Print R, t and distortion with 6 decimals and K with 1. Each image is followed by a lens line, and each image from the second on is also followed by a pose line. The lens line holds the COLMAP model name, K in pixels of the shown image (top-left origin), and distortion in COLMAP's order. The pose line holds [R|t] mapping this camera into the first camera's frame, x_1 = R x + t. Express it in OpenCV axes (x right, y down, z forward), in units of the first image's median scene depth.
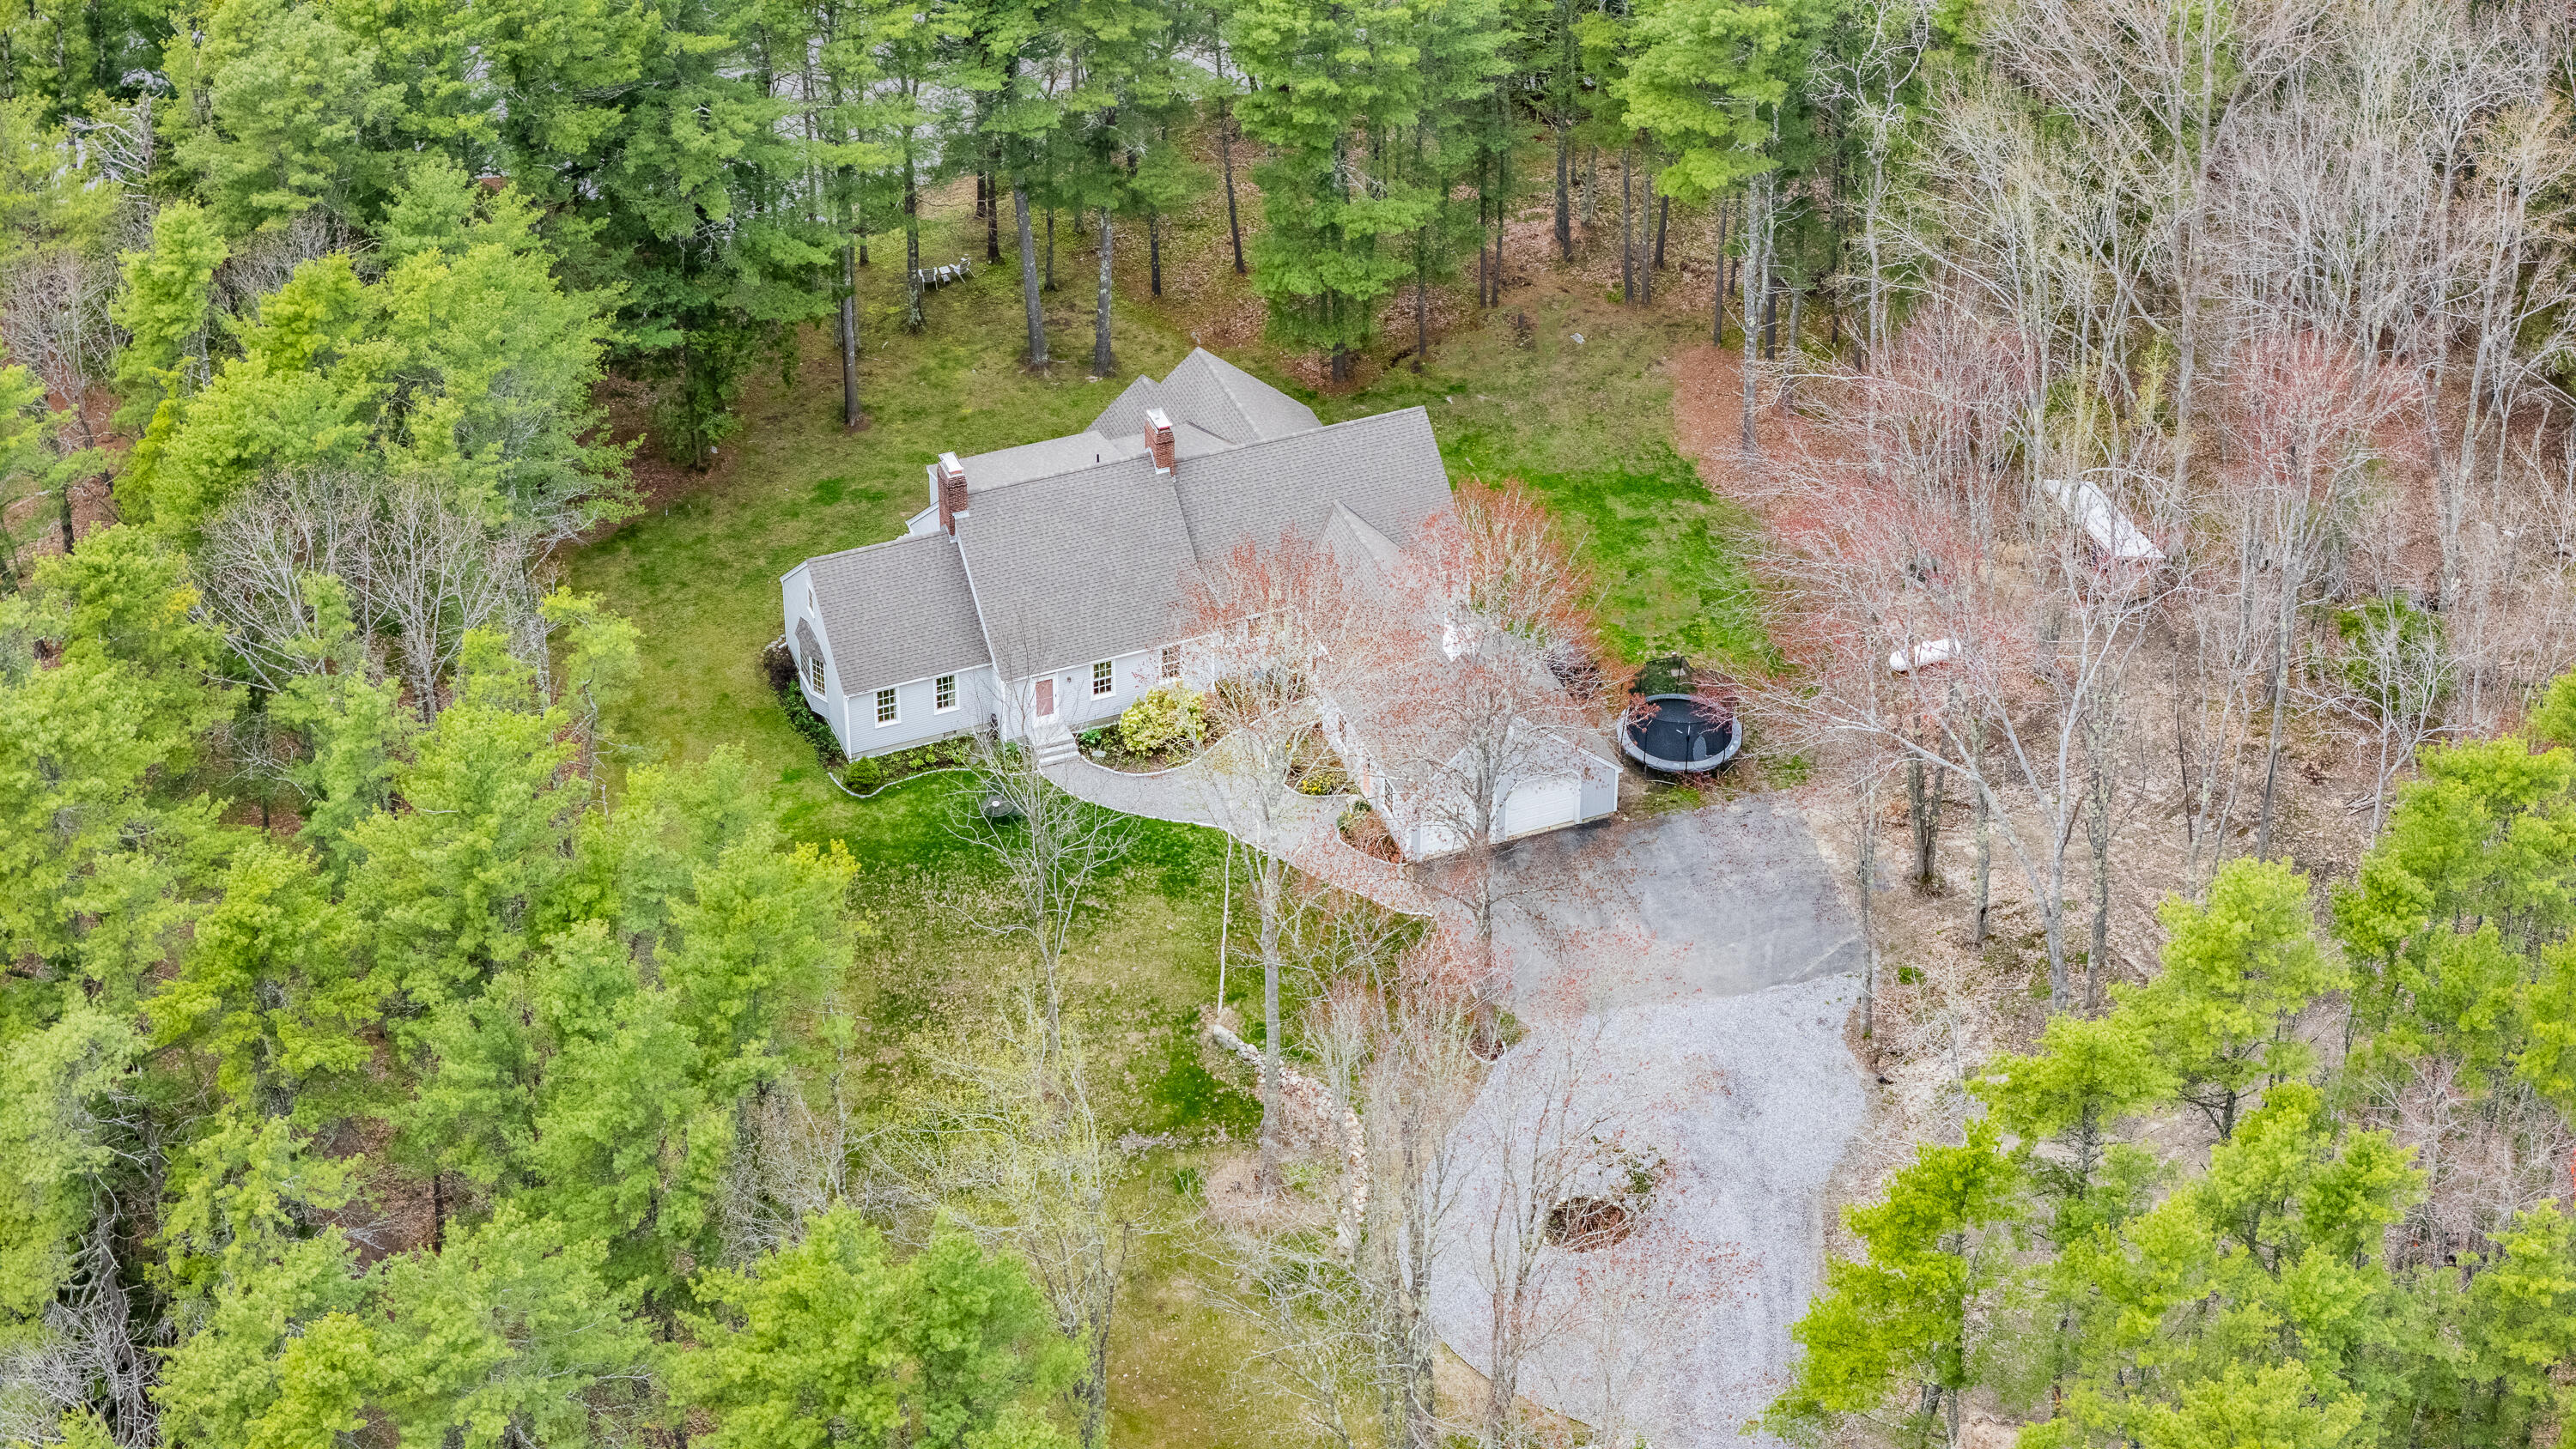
lens RADIAL K [[5373.5, 0, 1287.3], [0, 5373.5, 721.8], [0, 0, 1]] dist [-0.146866, 0.000000]
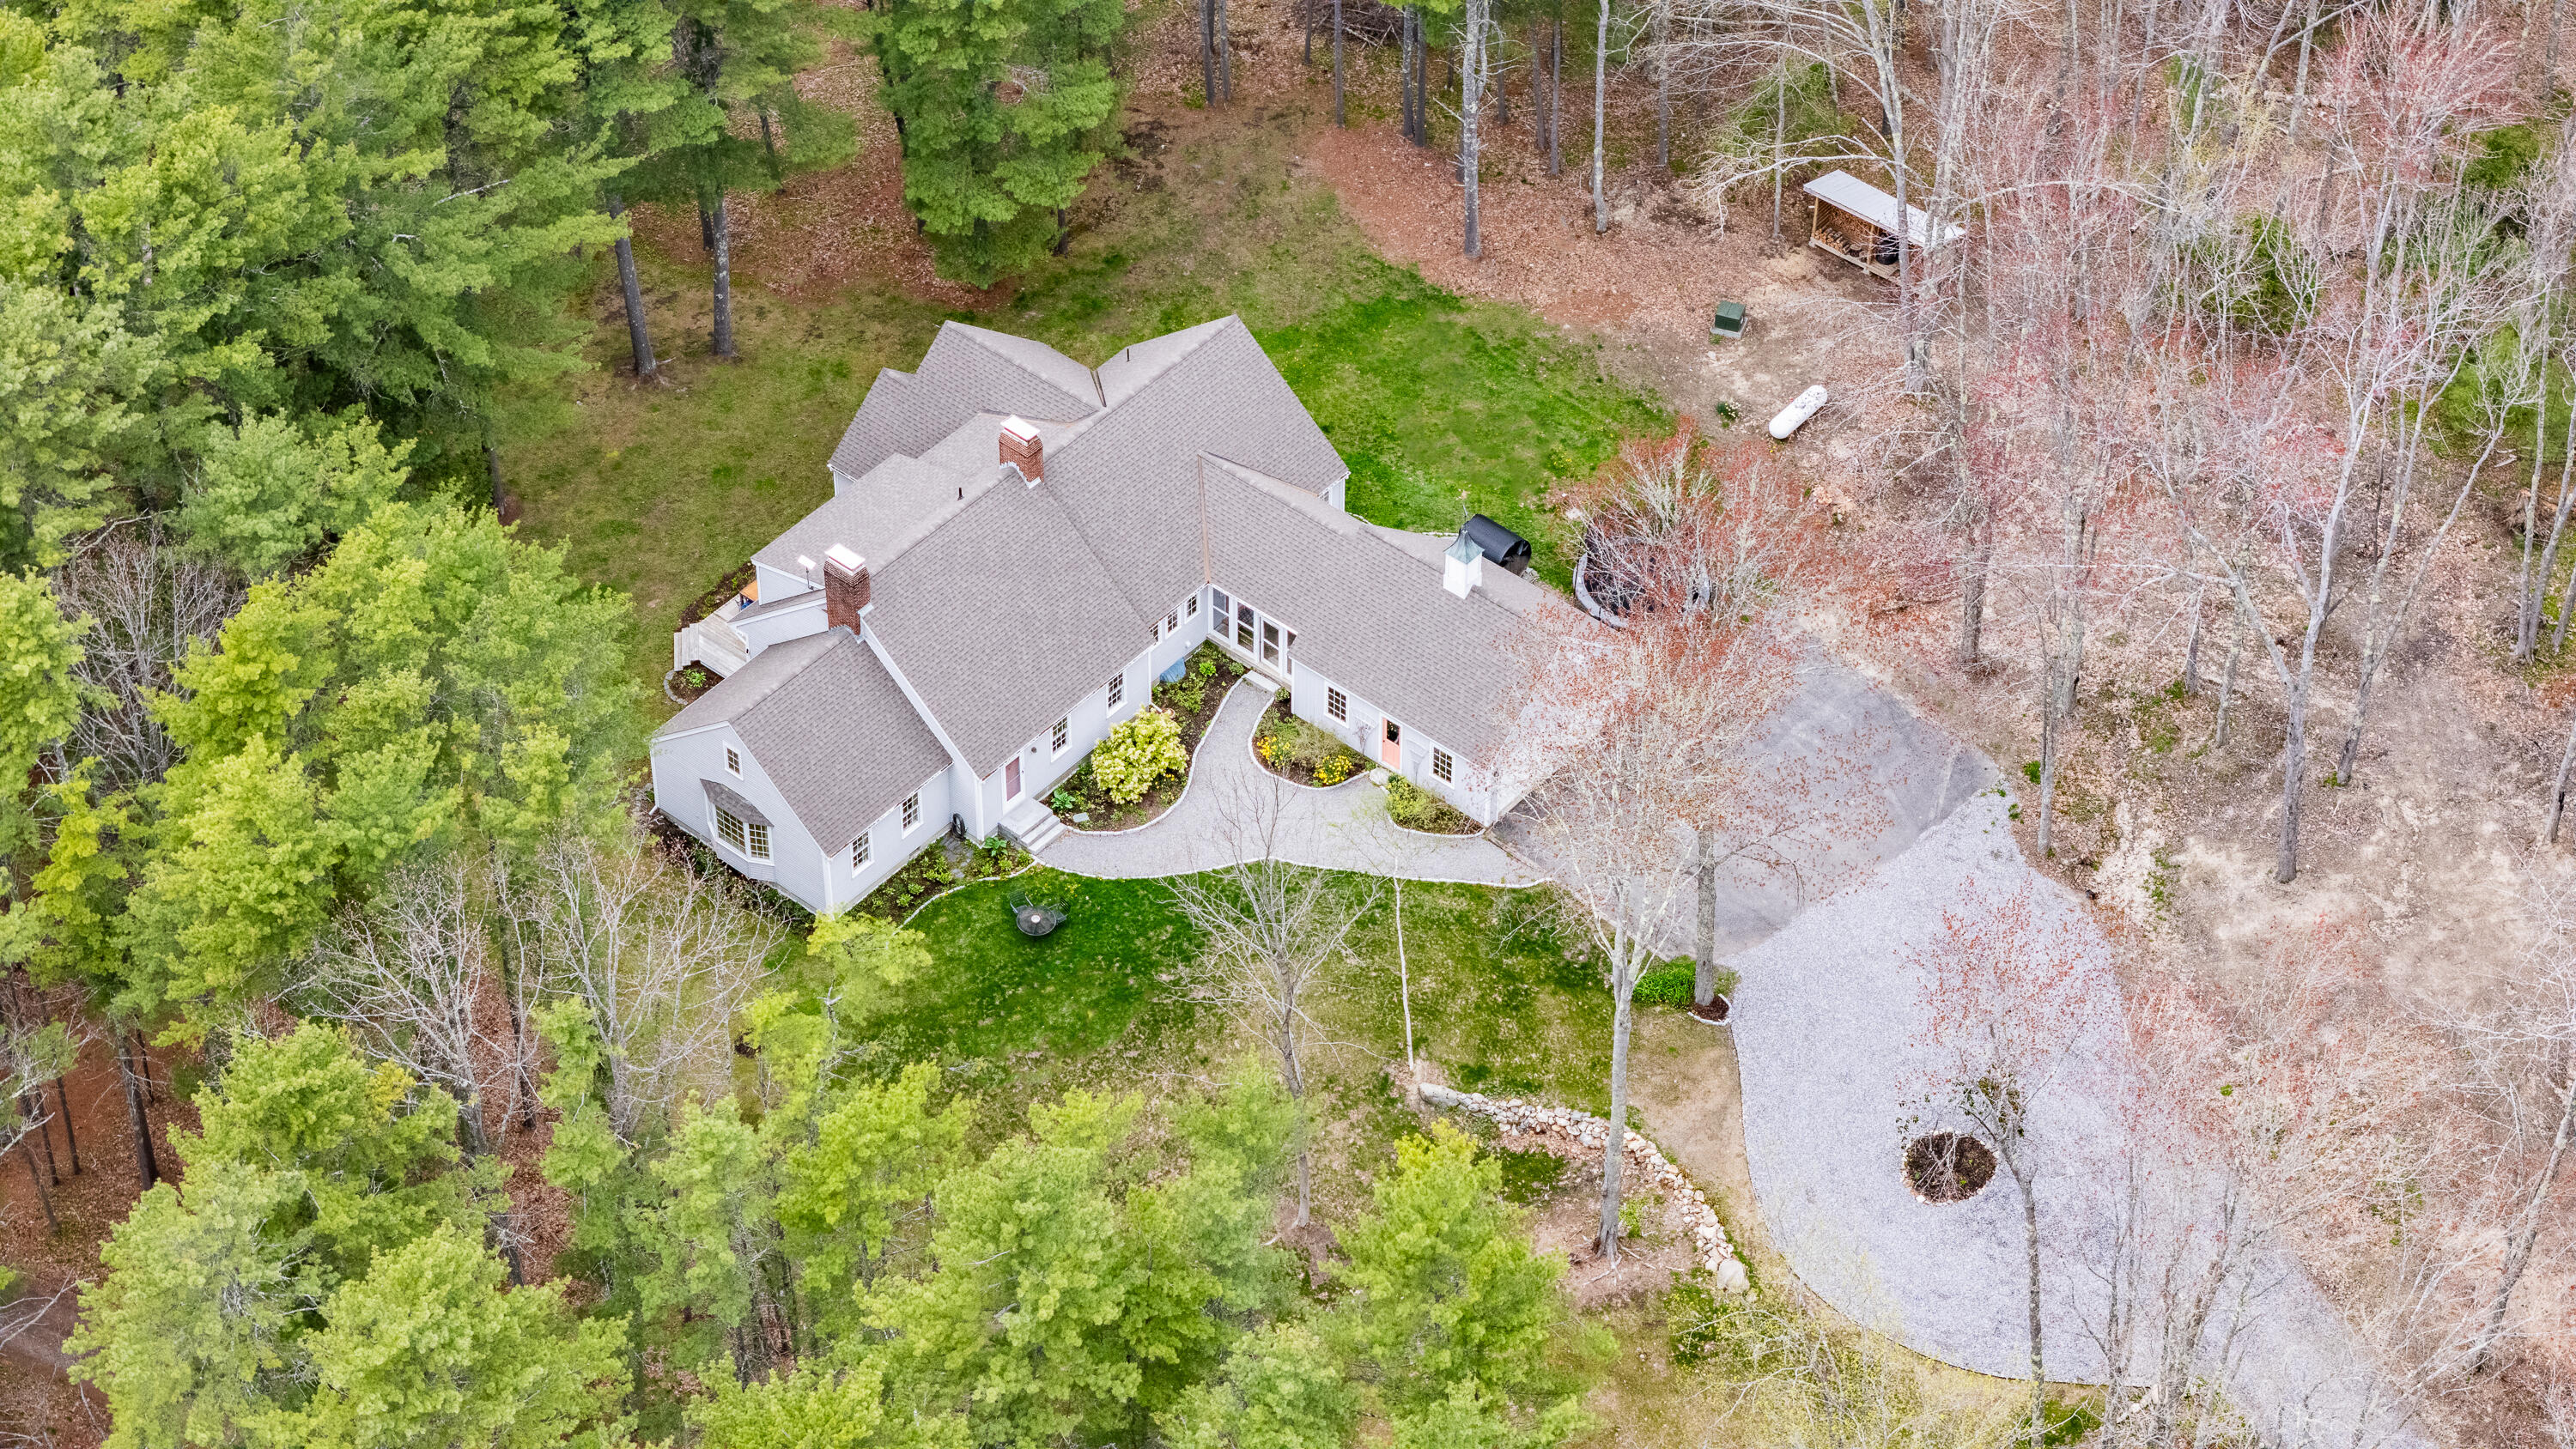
lens RADIAL K [[5373.5, 0, 1289.6], [0, 5373.5, 727.0], [0, 0, 1]] dist [-0.146866, 0.000000]
pose [[0.879900, -0.325406, 0.346247, -0.304053], [0.275600, 0.943111, 0.185976, -0.161655], [-0.387067, -0.068215, 0.919525, 0.185239]]
